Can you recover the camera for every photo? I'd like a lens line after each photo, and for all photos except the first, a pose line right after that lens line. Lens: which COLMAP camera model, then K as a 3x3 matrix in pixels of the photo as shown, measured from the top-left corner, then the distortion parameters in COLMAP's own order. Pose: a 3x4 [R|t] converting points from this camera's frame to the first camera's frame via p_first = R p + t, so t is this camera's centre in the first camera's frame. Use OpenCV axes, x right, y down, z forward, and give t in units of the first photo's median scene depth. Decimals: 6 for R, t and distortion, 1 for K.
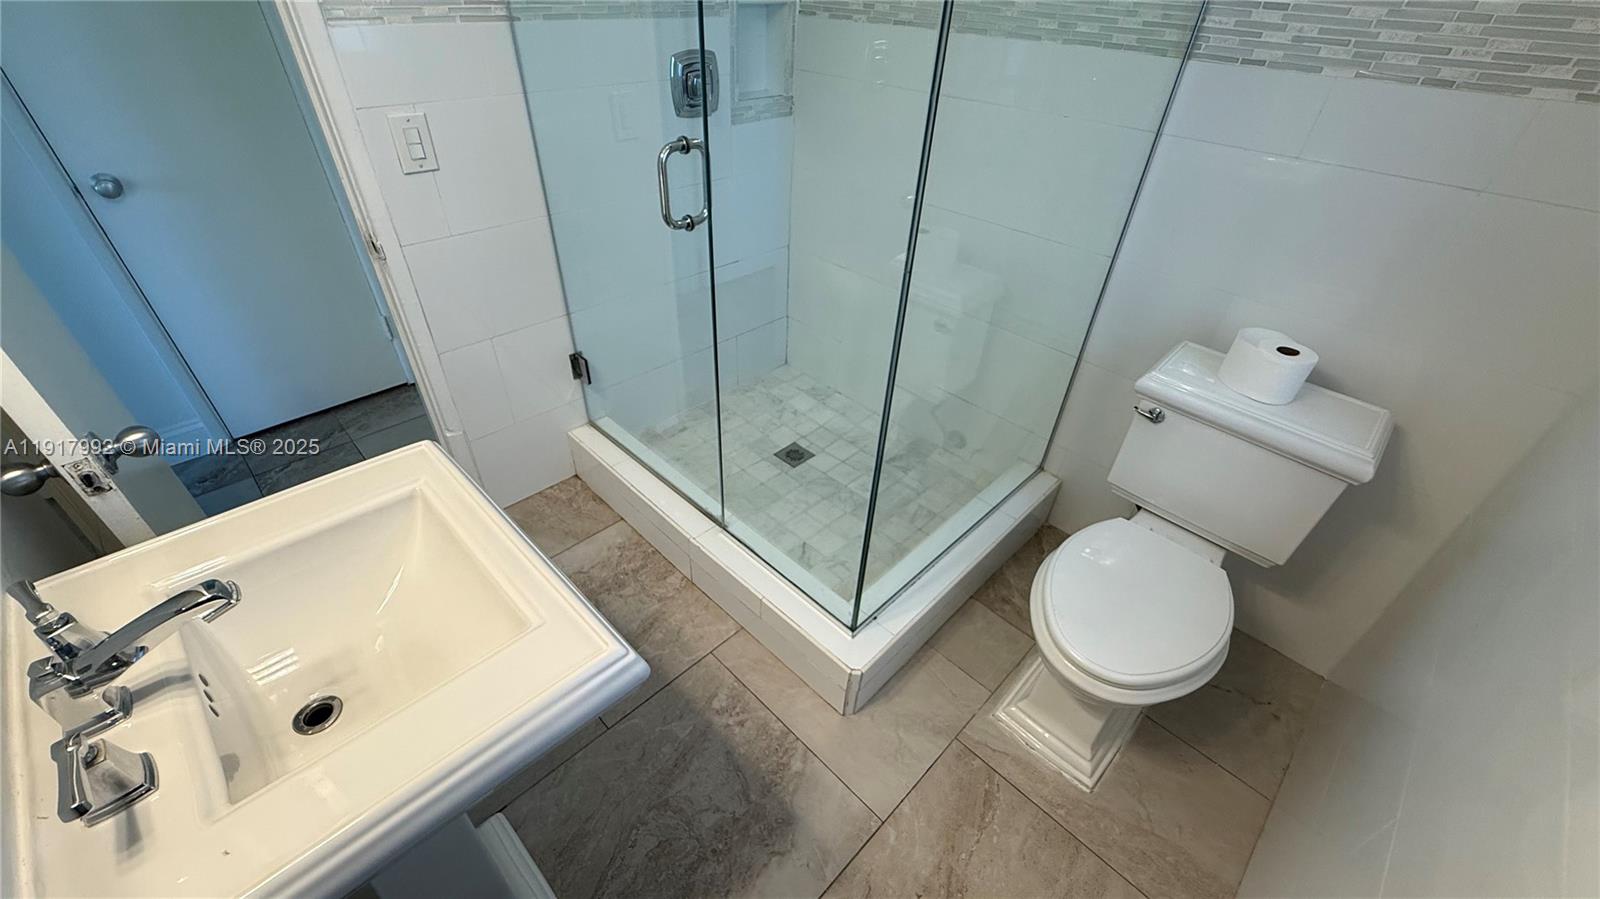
lens RADIAL K [[636.5, 0, 796.6], [0, 636.5, 453.9], [0, 0, 1]] dist [-0.000168, -0.000080]
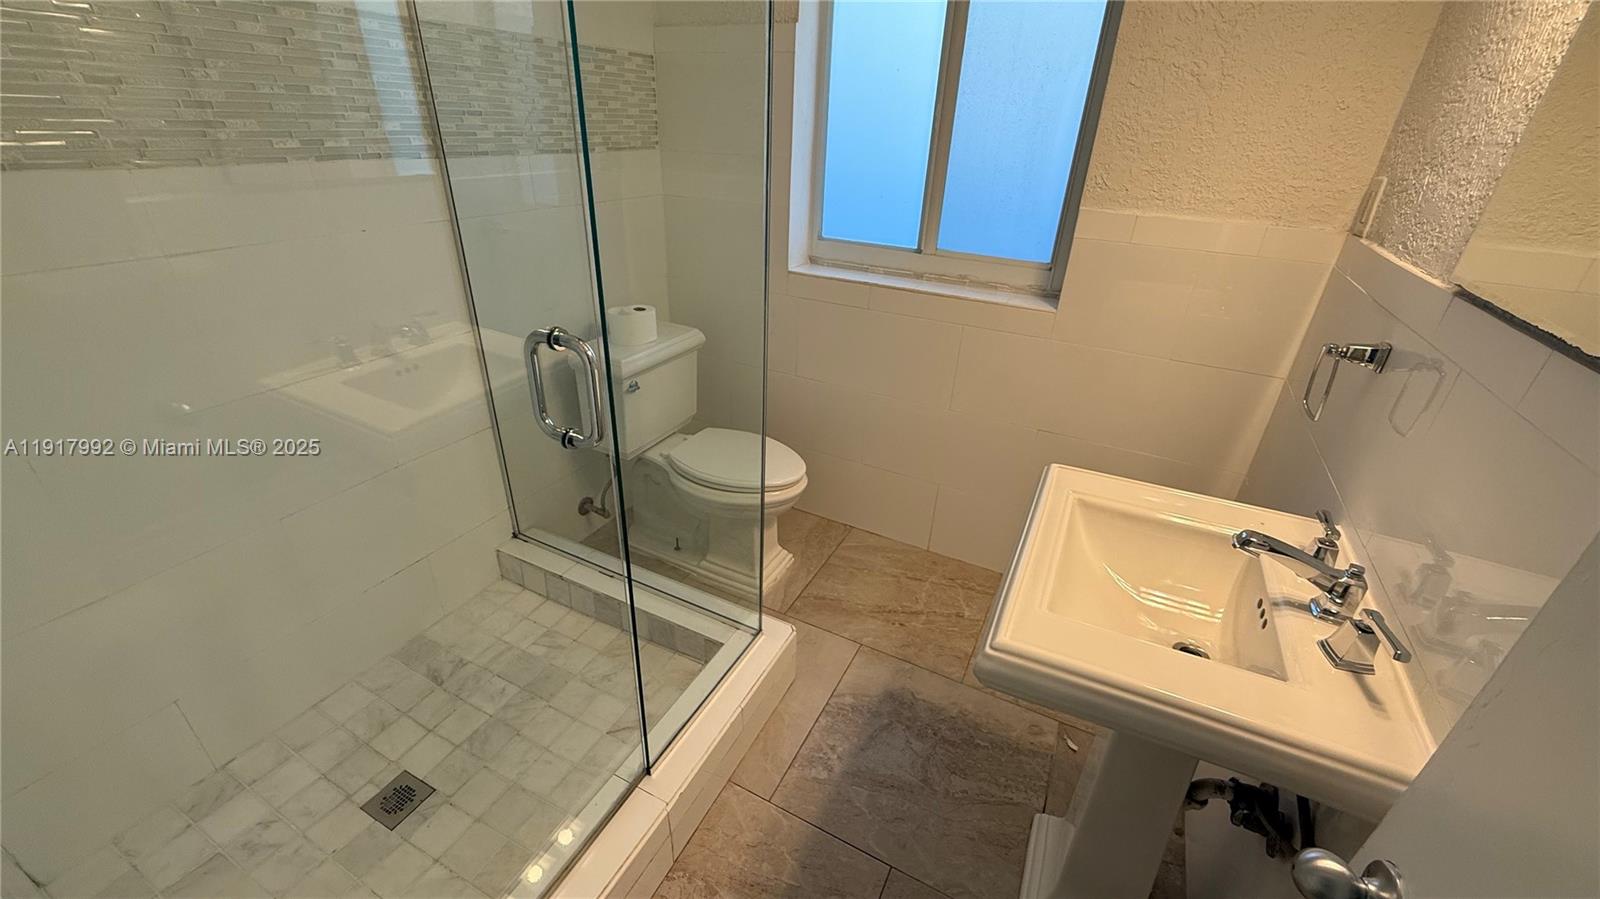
lens RADIAL K [[635.6, 0, 795.9], [0, 635.6, 452.9], [0, 0, 1]] dist [0.000086, -0.000348]
pose [[-0.300827, -0.488404, 0.819124, -0.761471], [0.546213, 0.615840, 0.567795, -0.570807], [-0.781763, 0.618225, 0.081511, 0.703853]]
